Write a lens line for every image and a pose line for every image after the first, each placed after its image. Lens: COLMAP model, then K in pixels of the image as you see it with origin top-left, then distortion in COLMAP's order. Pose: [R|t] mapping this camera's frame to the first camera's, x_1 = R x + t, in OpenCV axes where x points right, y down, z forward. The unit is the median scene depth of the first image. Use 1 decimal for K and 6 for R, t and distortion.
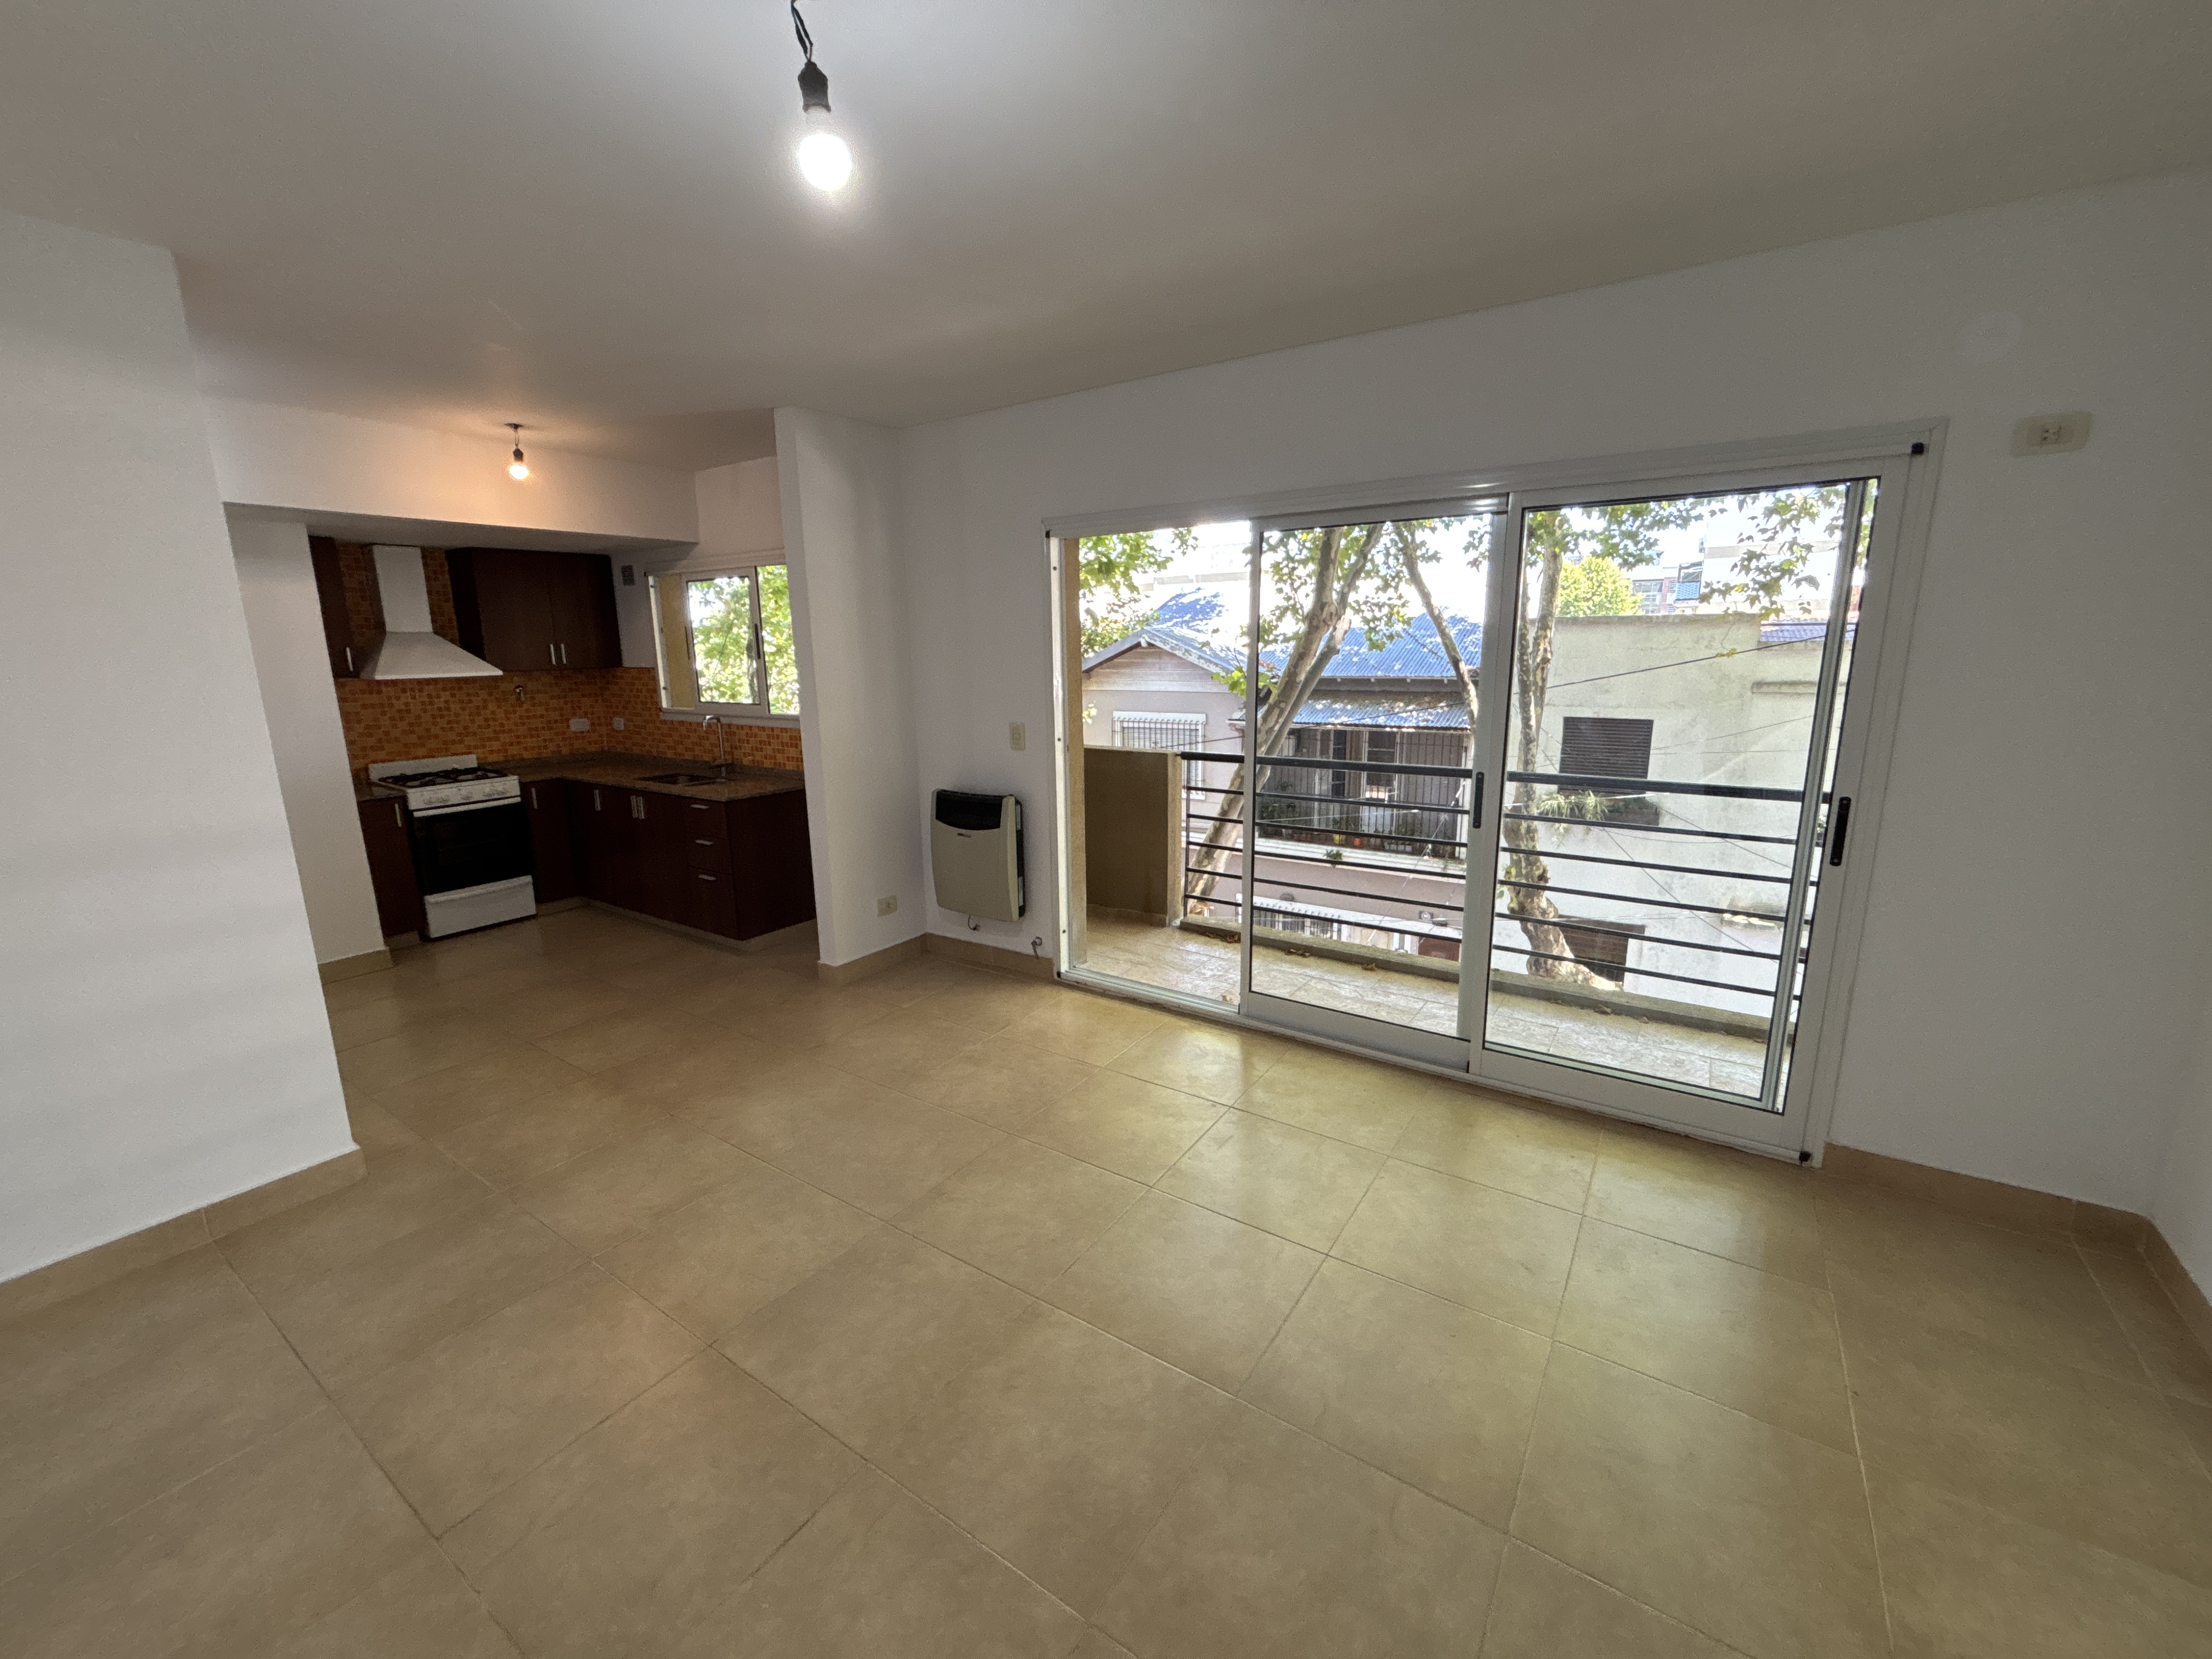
lens RADIAL K [[889.2, 0, 1112.7], [0, 889.2, 844.3], [0, 0, 1]] dist [0.010300, 0.000617]
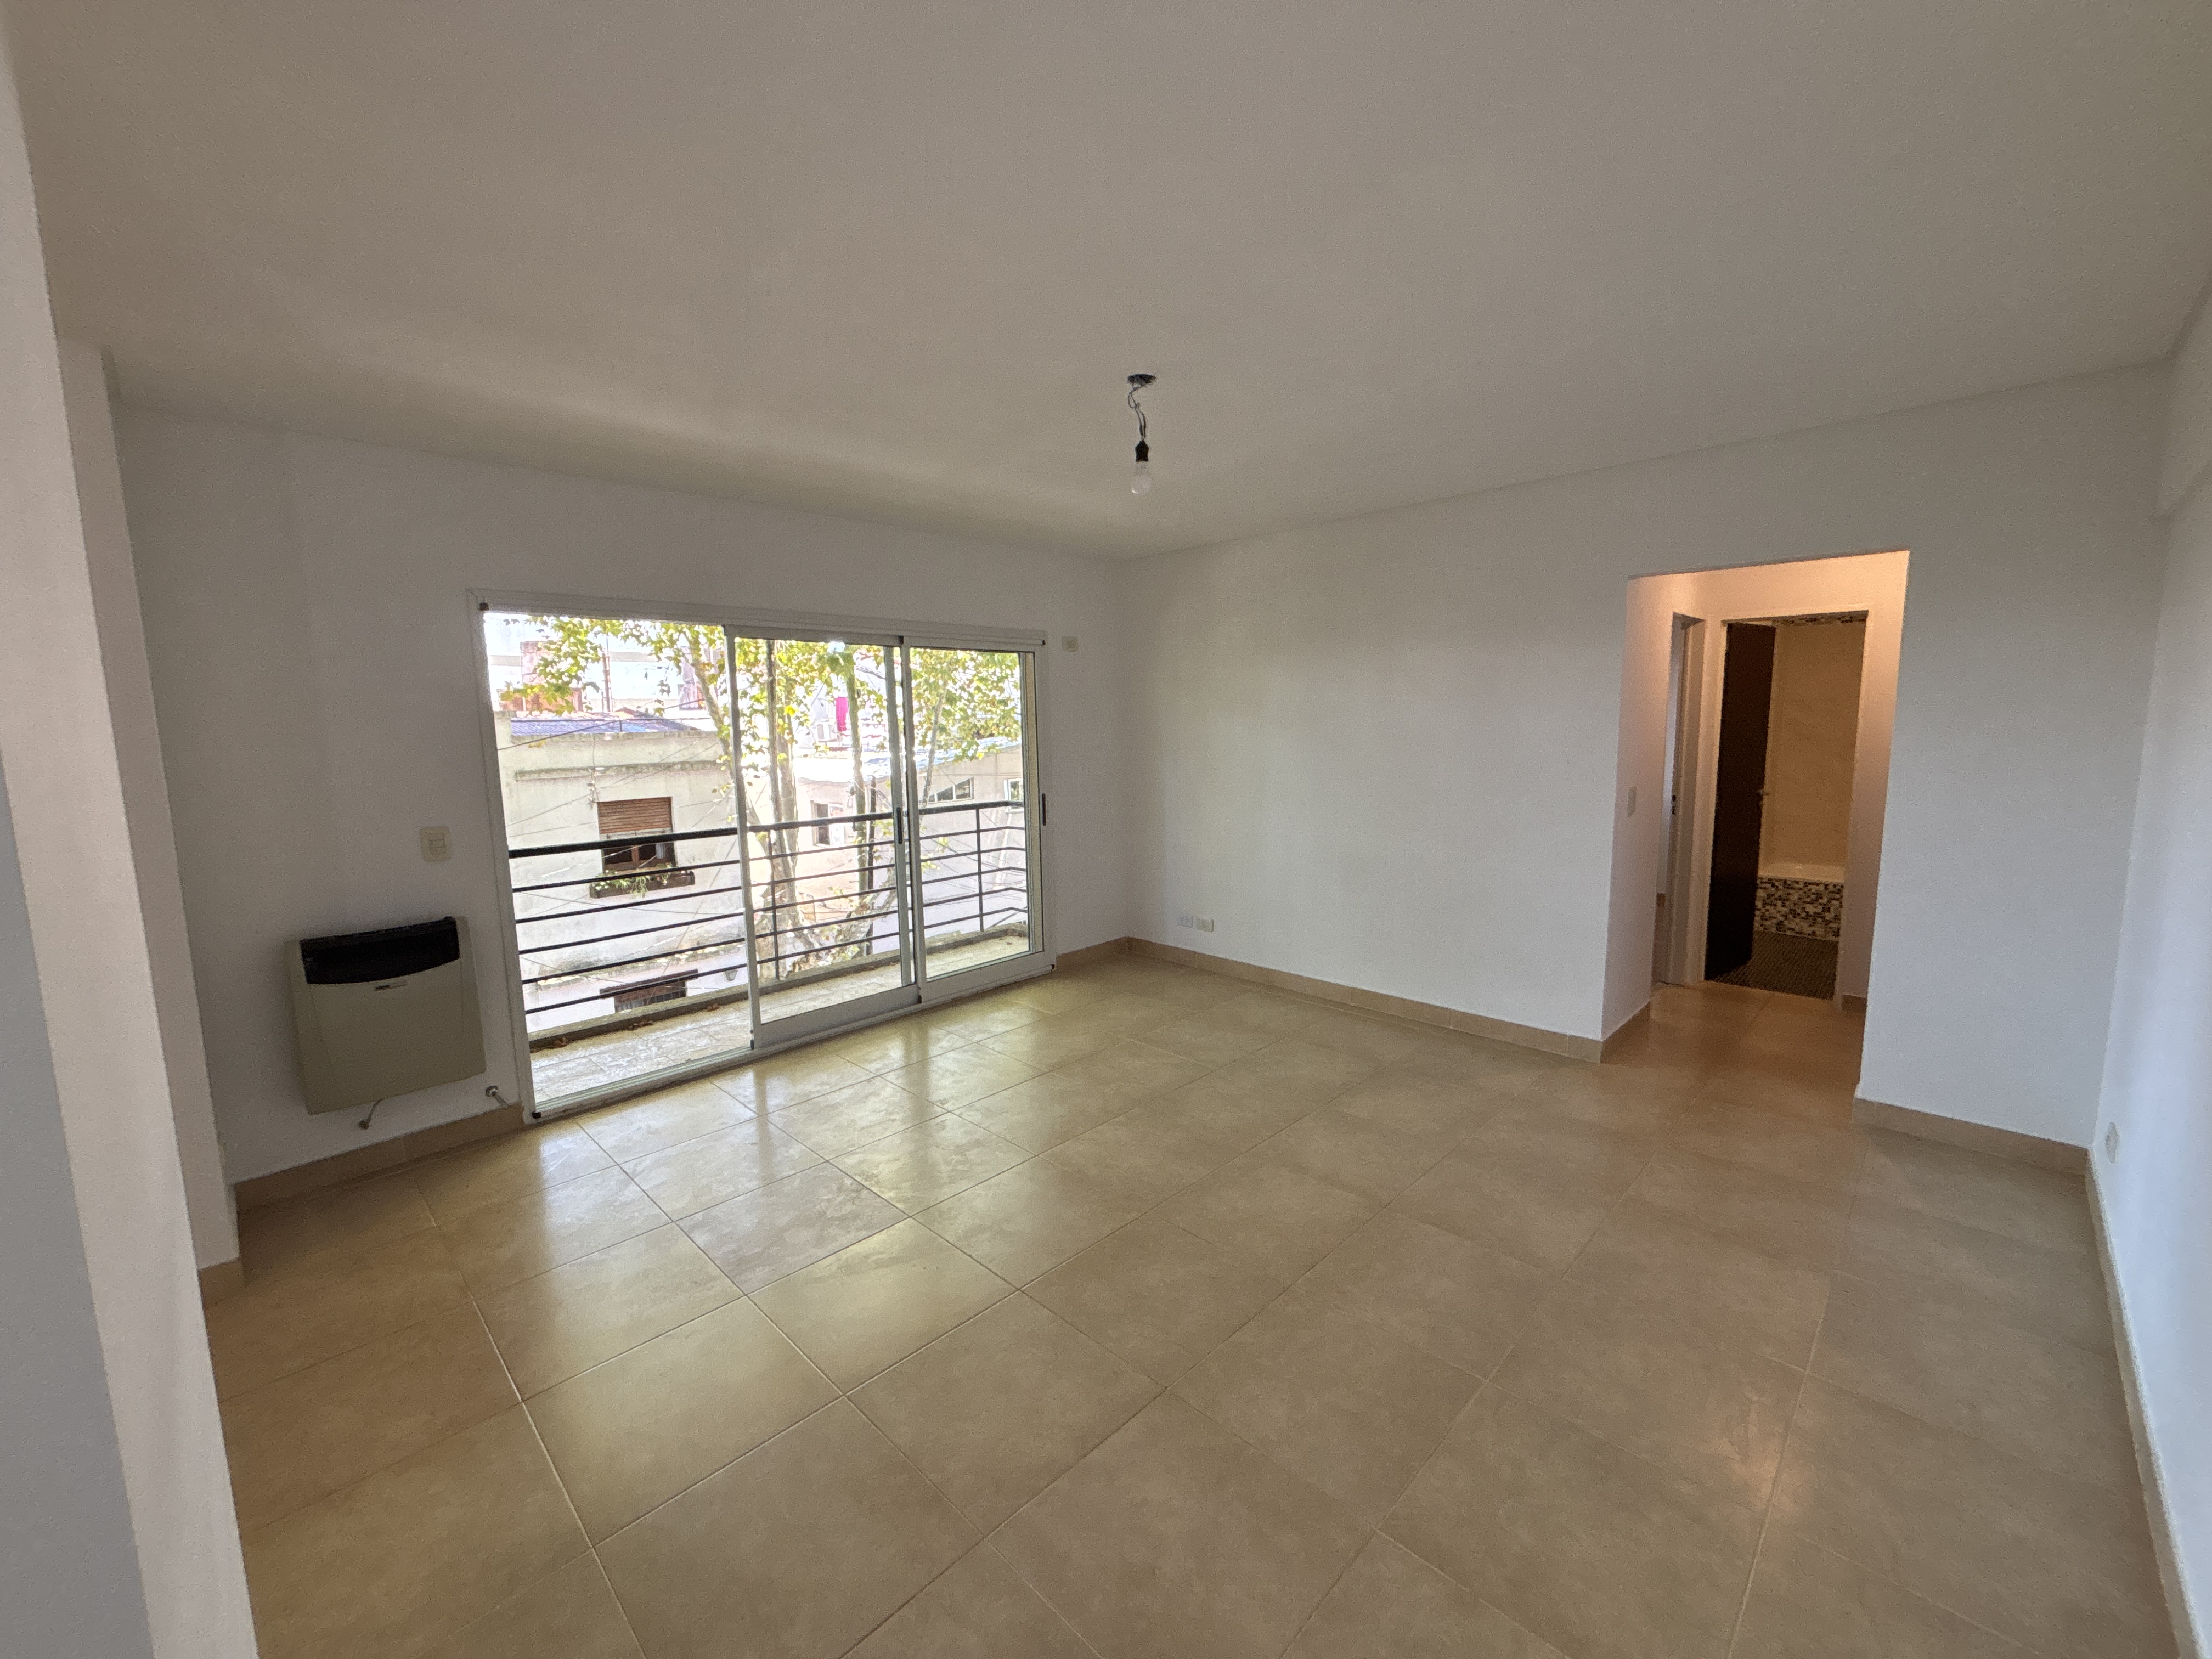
lens RADIAL K [[889.2, 0, 1114.0], [0, 889.2, 826.2], [0, 0, 1]] dist [0.010300, 0.000617]
pose [[0.174897, -0.111055, 0.978304, -0.756316], [0.234487, 0.969727, 0.068161, -0.046948], [-0.956257, 0.217478, 0.195643, 0.251024]]
